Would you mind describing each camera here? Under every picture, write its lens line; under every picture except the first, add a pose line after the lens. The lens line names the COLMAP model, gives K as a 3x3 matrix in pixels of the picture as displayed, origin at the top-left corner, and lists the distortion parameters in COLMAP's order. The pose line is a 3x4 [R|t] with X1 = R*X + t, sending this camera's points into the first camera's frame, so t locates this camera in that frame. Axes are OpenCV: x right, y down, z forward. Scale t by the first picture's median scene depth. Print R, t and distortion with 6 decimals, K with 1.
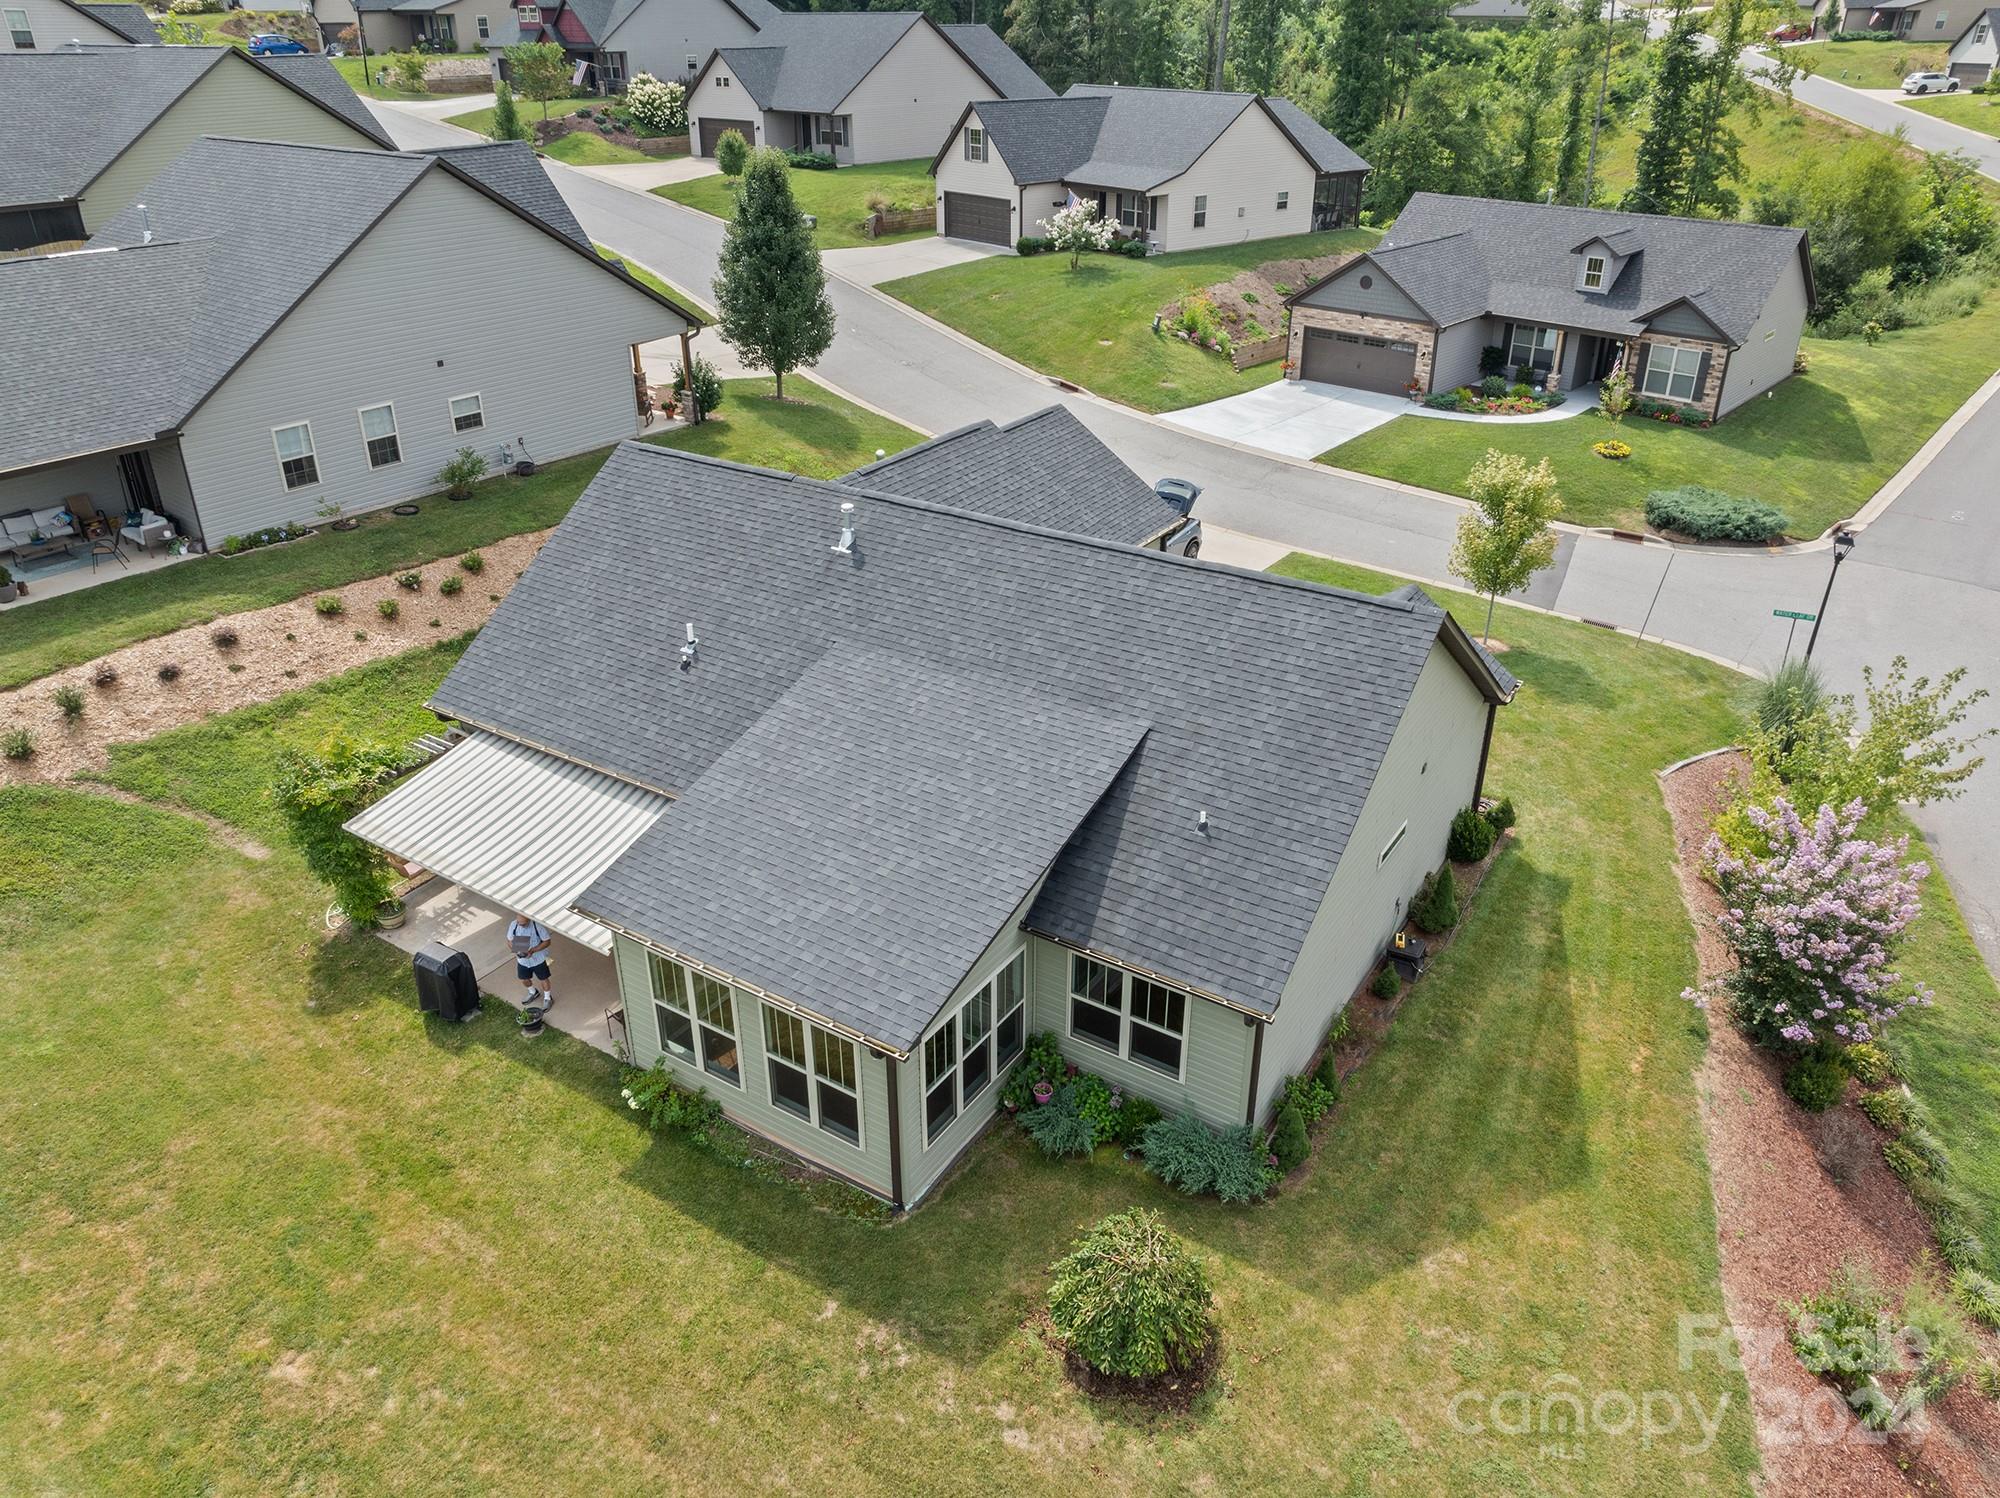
lens RADIAL K [[1414.7, 0, 998.3], [0, 1414.7, 696.3], [0, 0, 1]] dist [-0.033947, -0.003077]
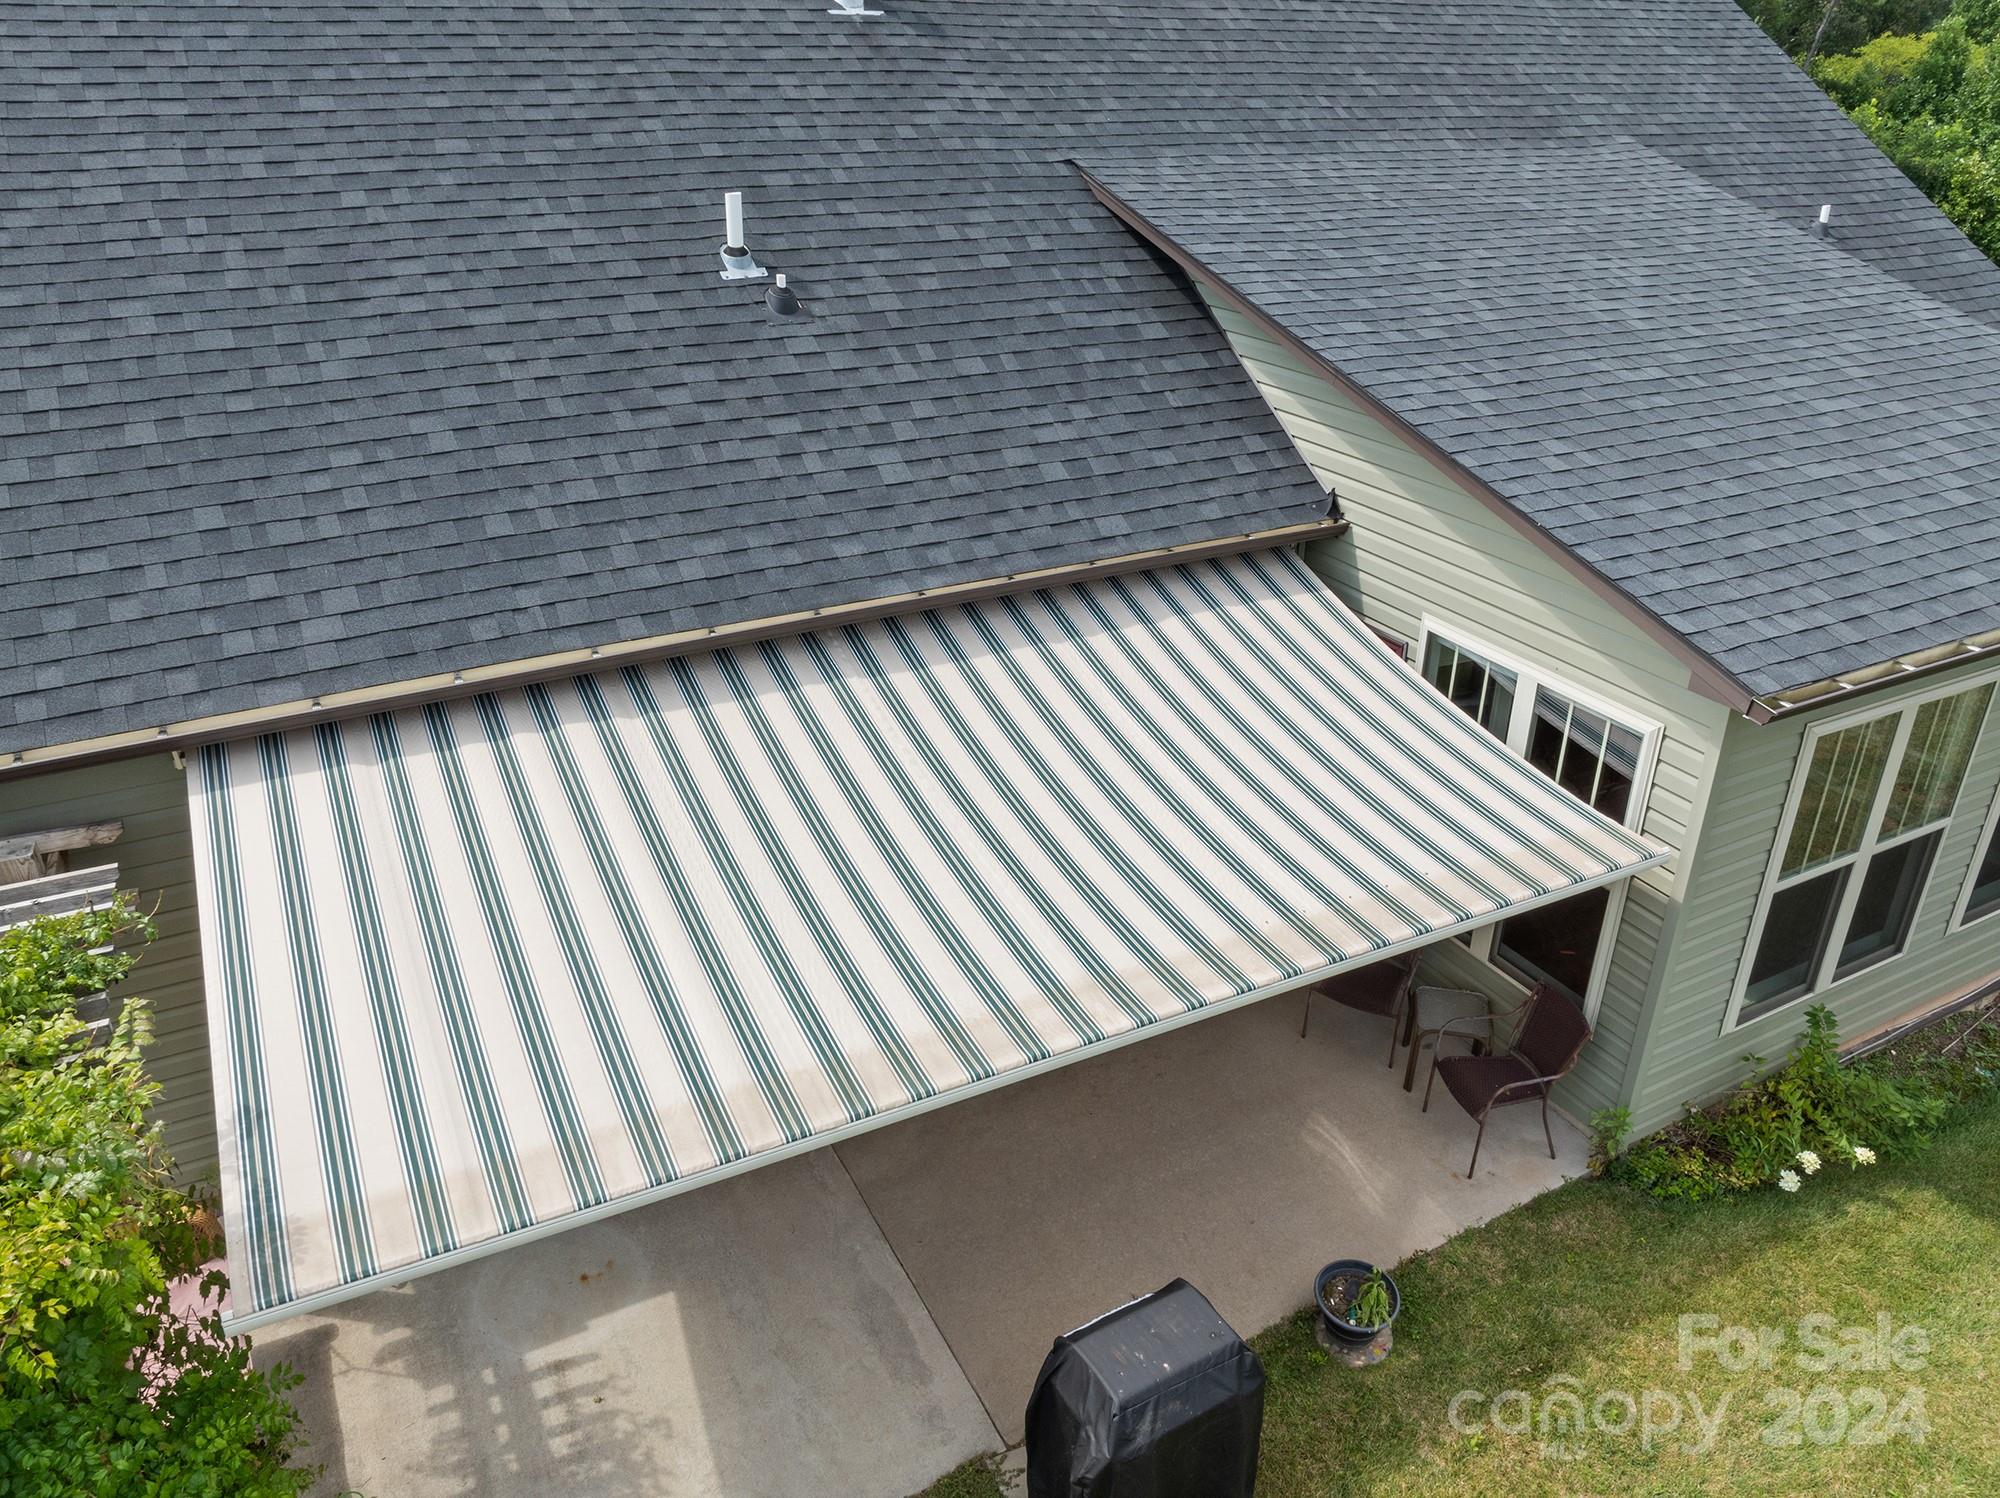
lens RADIAL K [[1417.6, 0, 1011.0], [0, 1417.6, 715.0], [0, 0, 1]] dist [-0.021565, 0.000319]
pose [[0.493444, -0.375298, 0.784643, -0.222311], [0.378873, 0.904780, 0.194496, 0.009857], [-0.782923, 0.201307, 0.588648, 0.337118]]
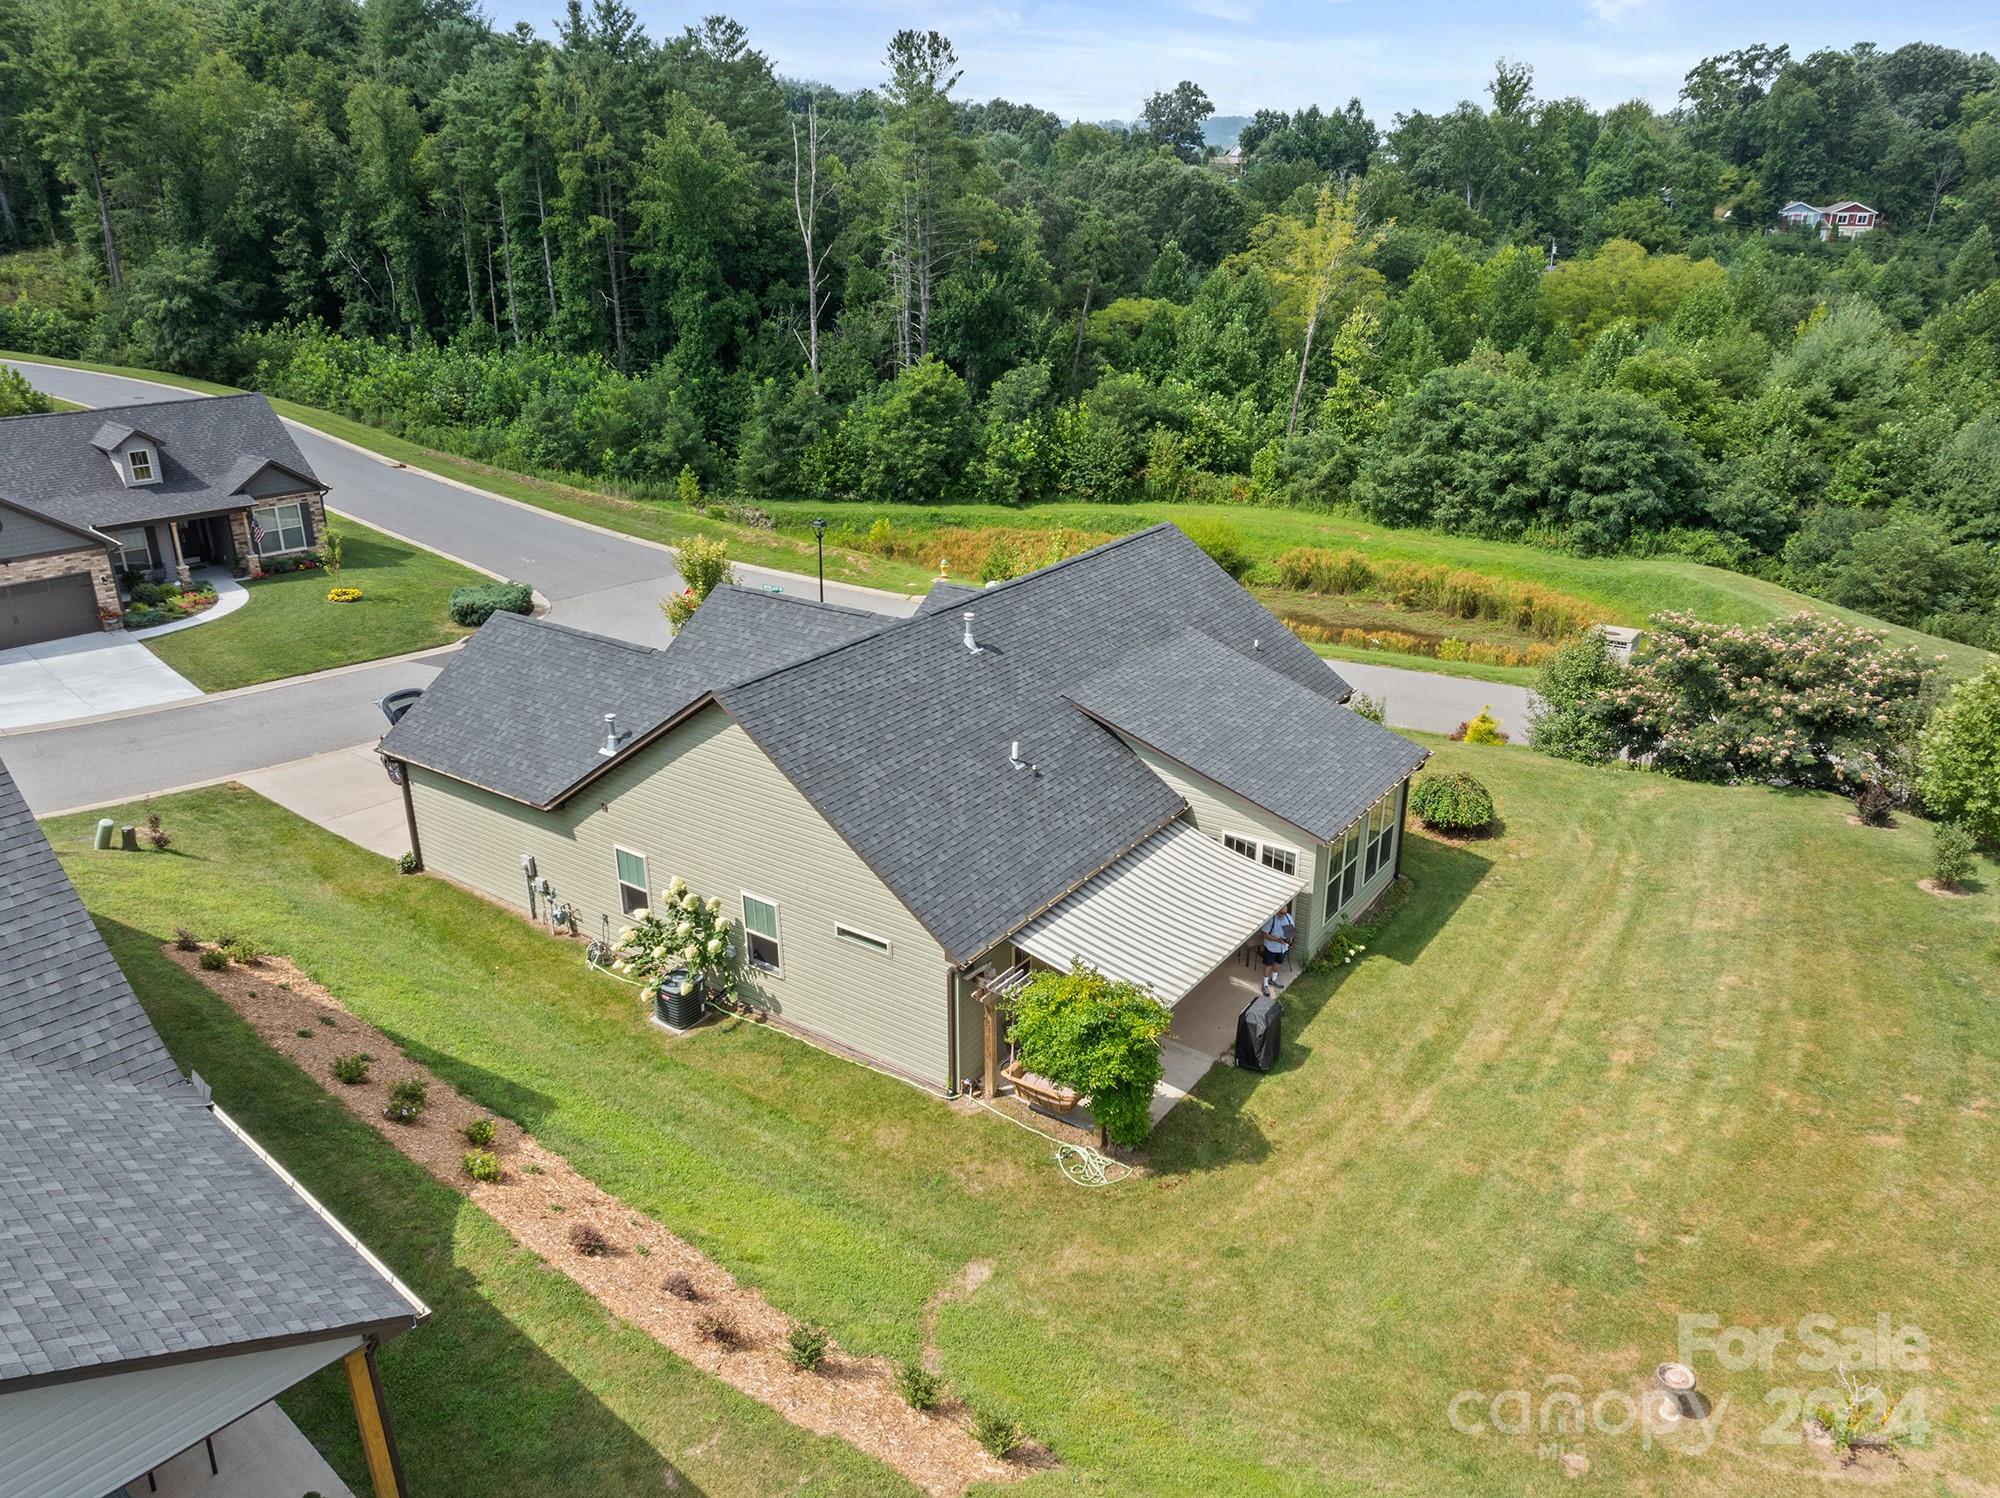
lens RADIAL K [[1414.7, 0, 998.3], [0, 1414.7, 696.3], [0, 0, 1]] dist [-0.033947, -0.003077]
pose [[0.045556, -0.334998, 0.941117, -0.551936], [0.443929, 0.850749, 0.281342, -0.176895], [-0.894903, 0.404972, 0.187472, 0.345797]]
